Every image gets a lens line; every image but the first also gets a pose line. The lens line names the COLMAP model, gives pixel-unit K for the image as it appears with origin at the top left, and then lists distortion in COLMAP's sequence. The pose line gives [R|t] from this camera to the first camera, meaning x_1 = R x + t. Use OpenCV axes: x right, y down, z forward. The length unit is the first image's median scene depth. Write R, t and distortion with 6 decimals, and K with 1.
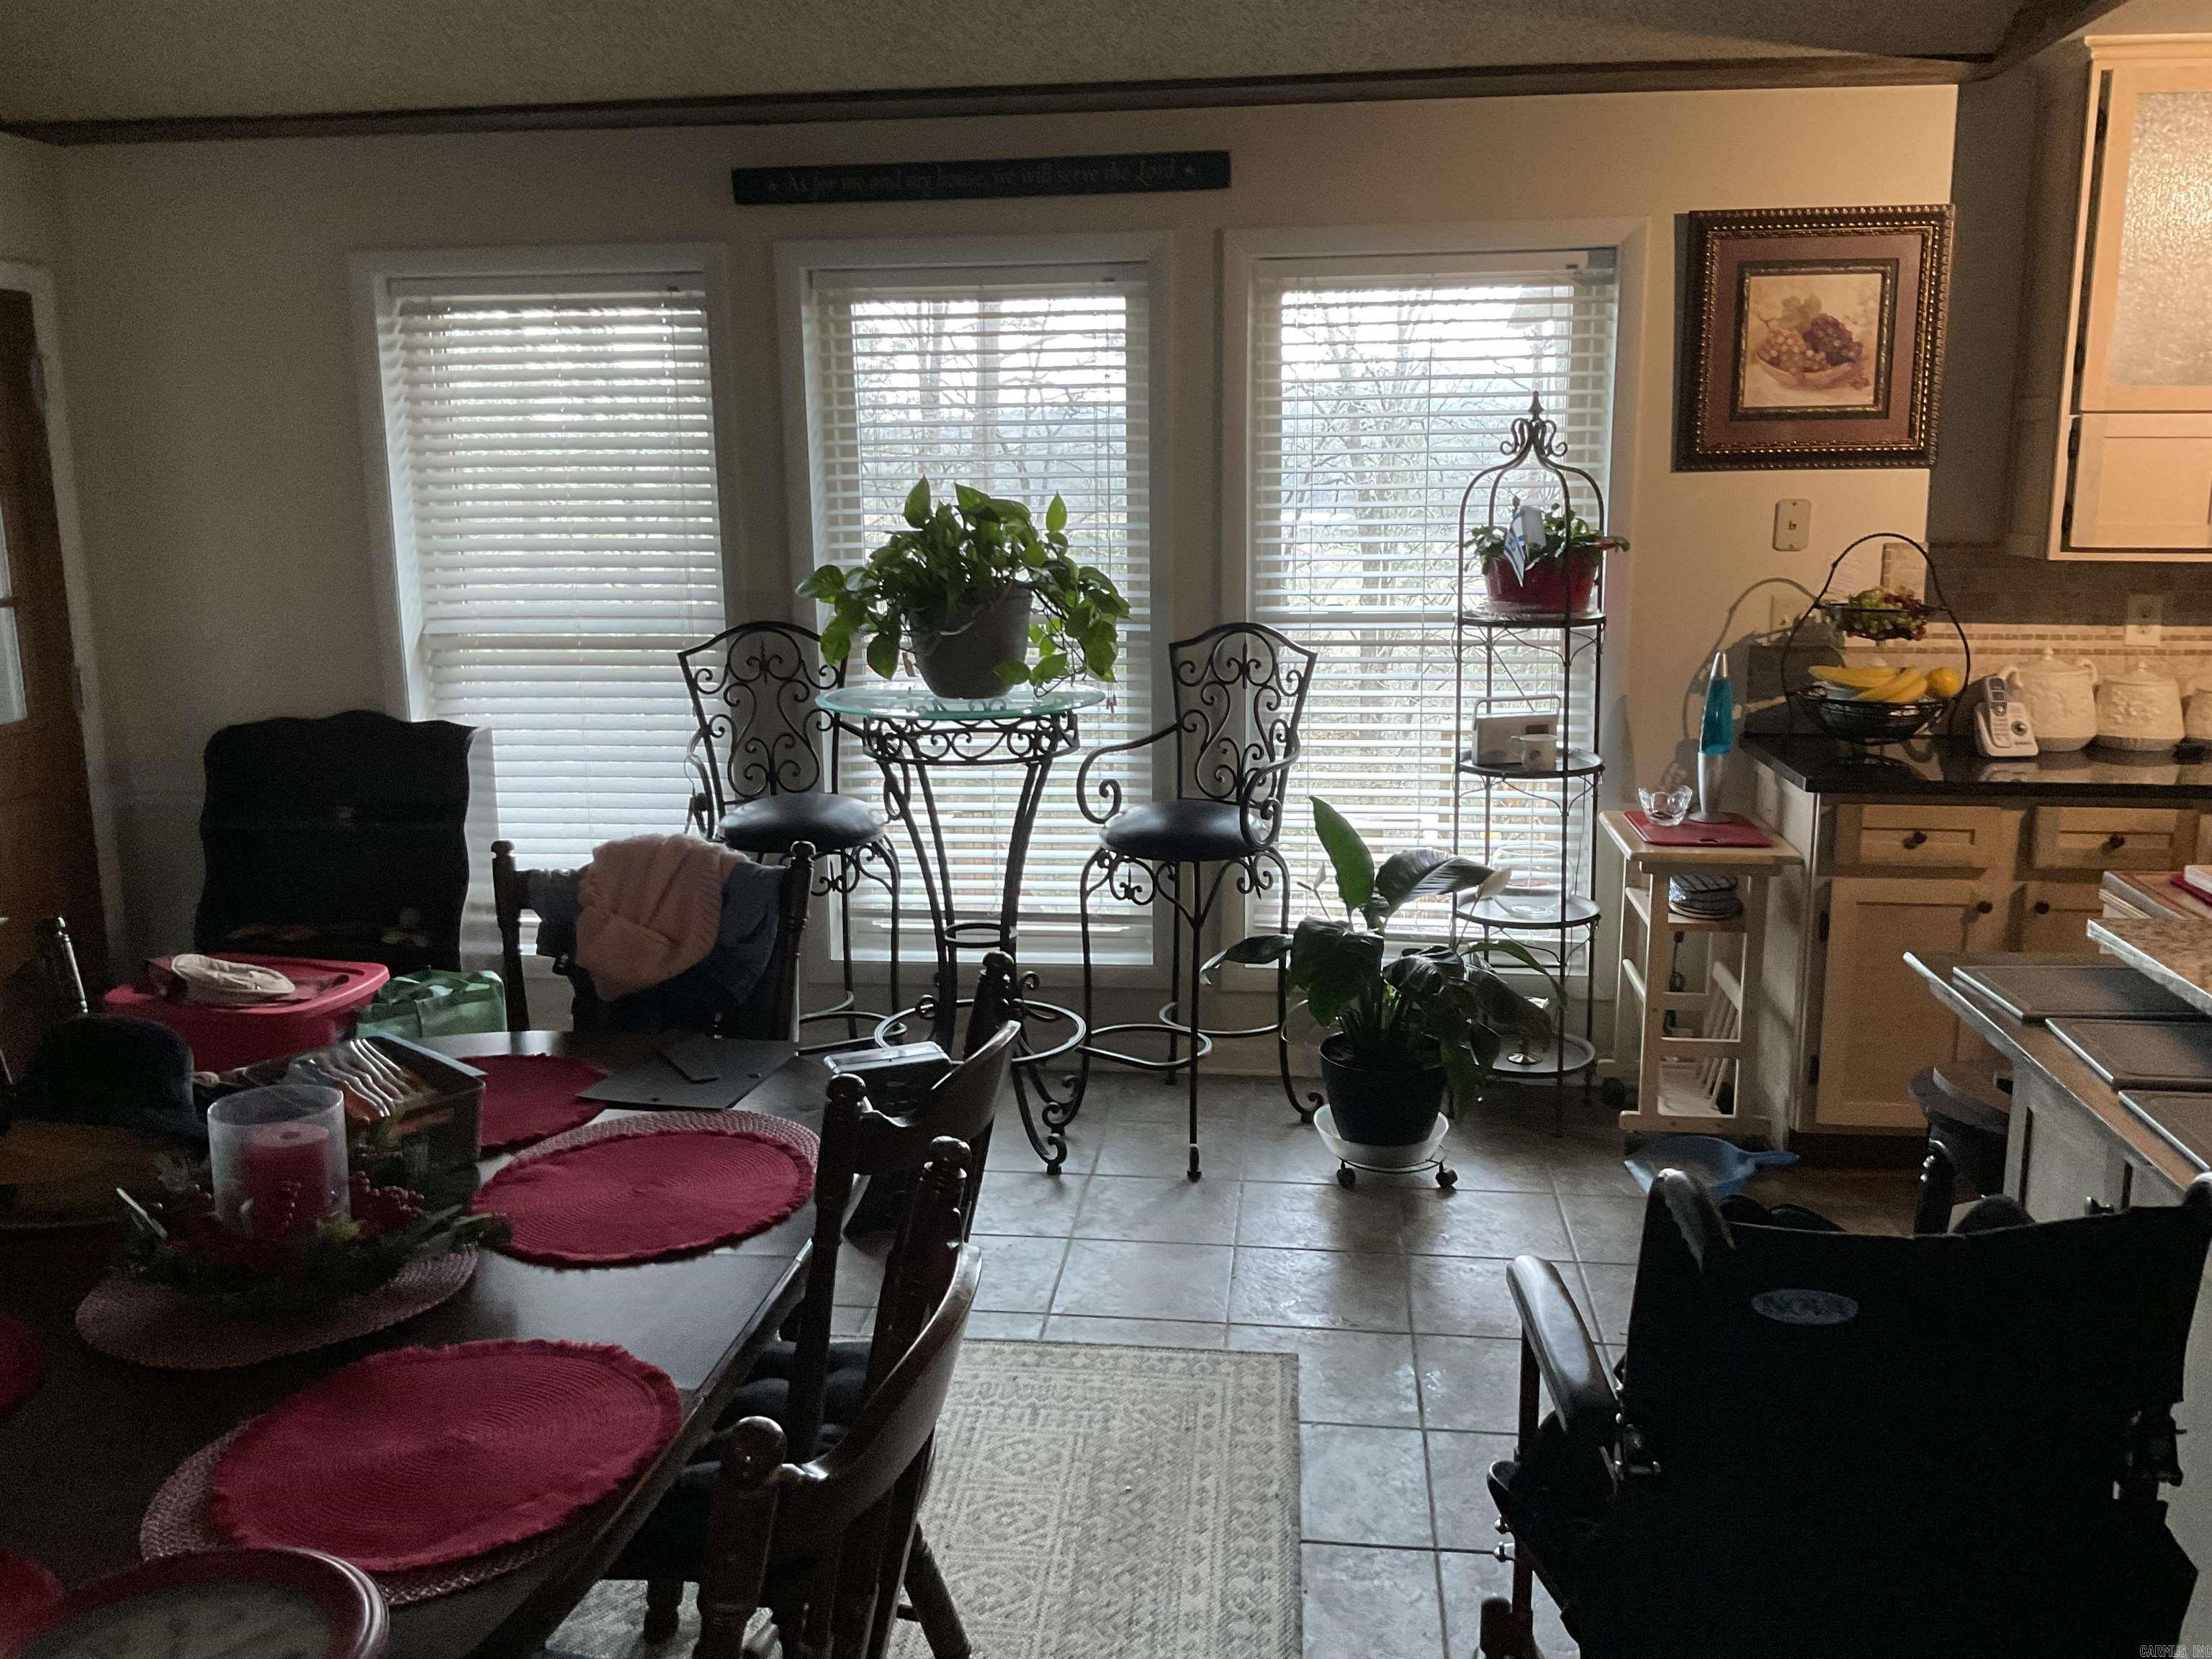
lens RADIAL K [[1850.4, 0, 1115.0], [0, 1850.4, 841.9], [0, 0, 1]] dist [0.060007, -0.110592]
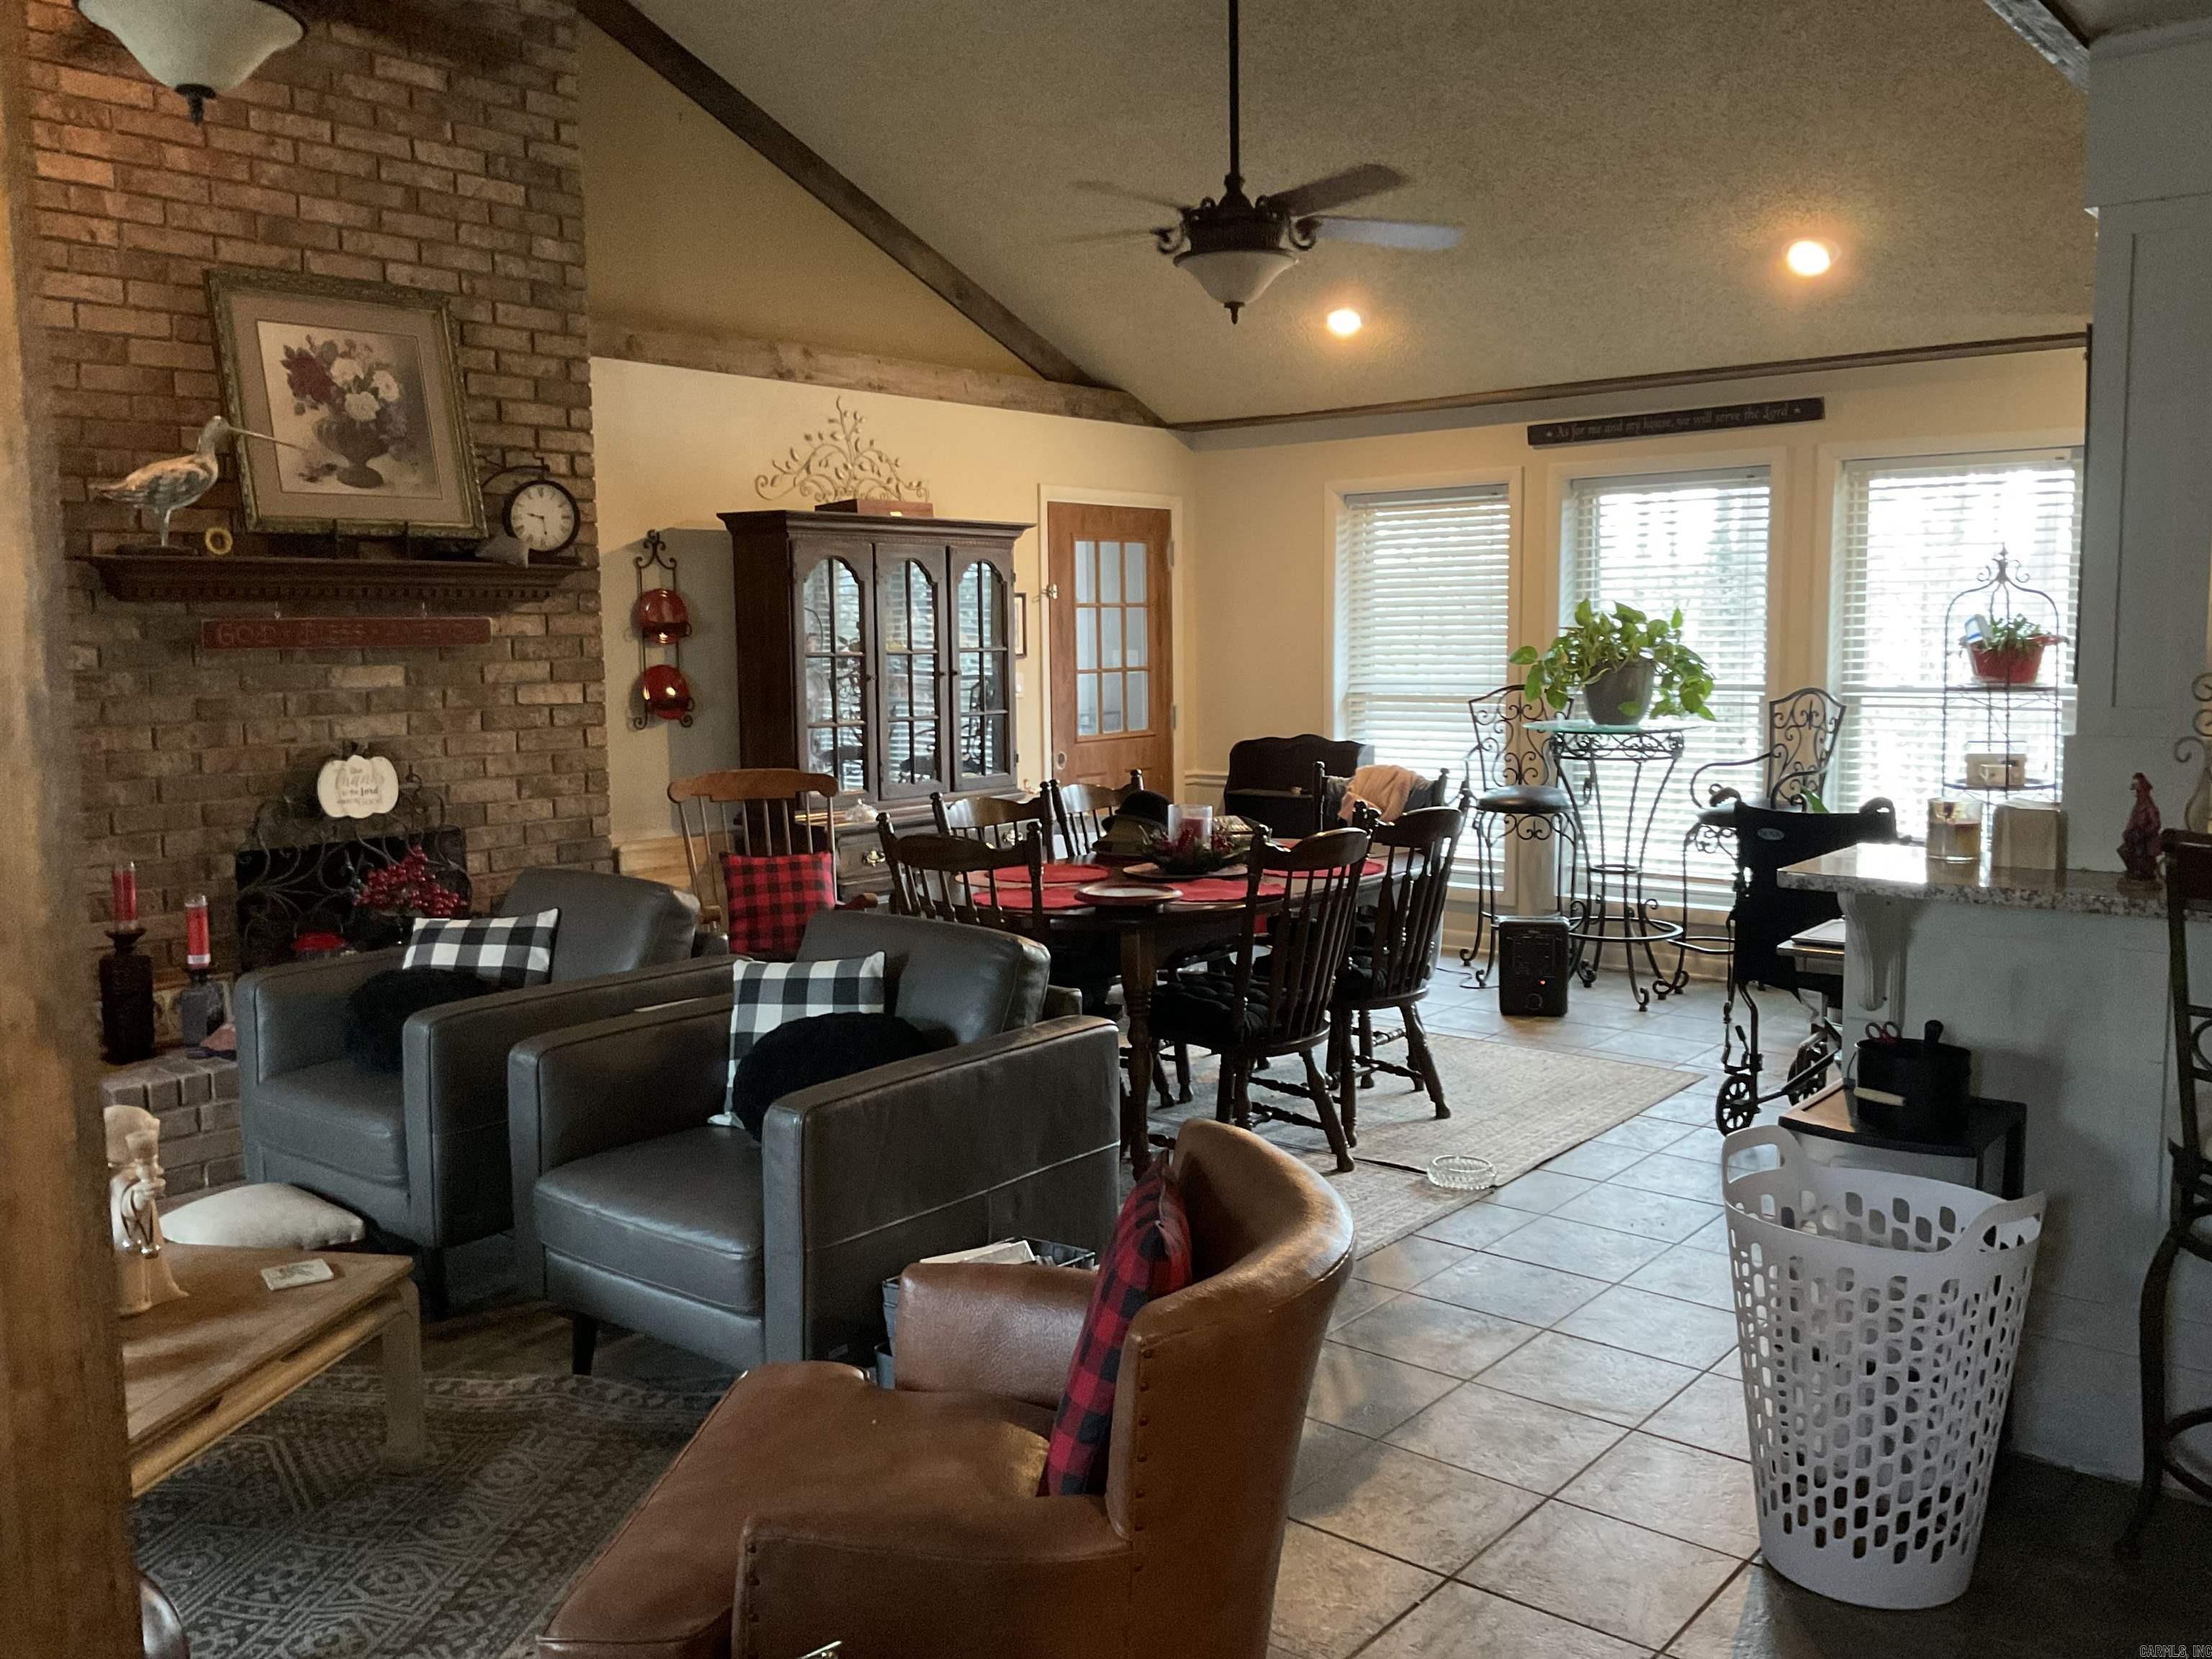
lens RADIAL K [[1850.4, 0, 1086.5], [0, 1850.4, 826.5], [0, 0, 1]] dist [0.060007, -0.110592]
pose [[0.838020, 0.059223, -0.542416, 0.465104], [-0.106643, 0.992698, -0.056374, 0.169660], [0.535116, 0.105088, 0.838217, -0.712132]]
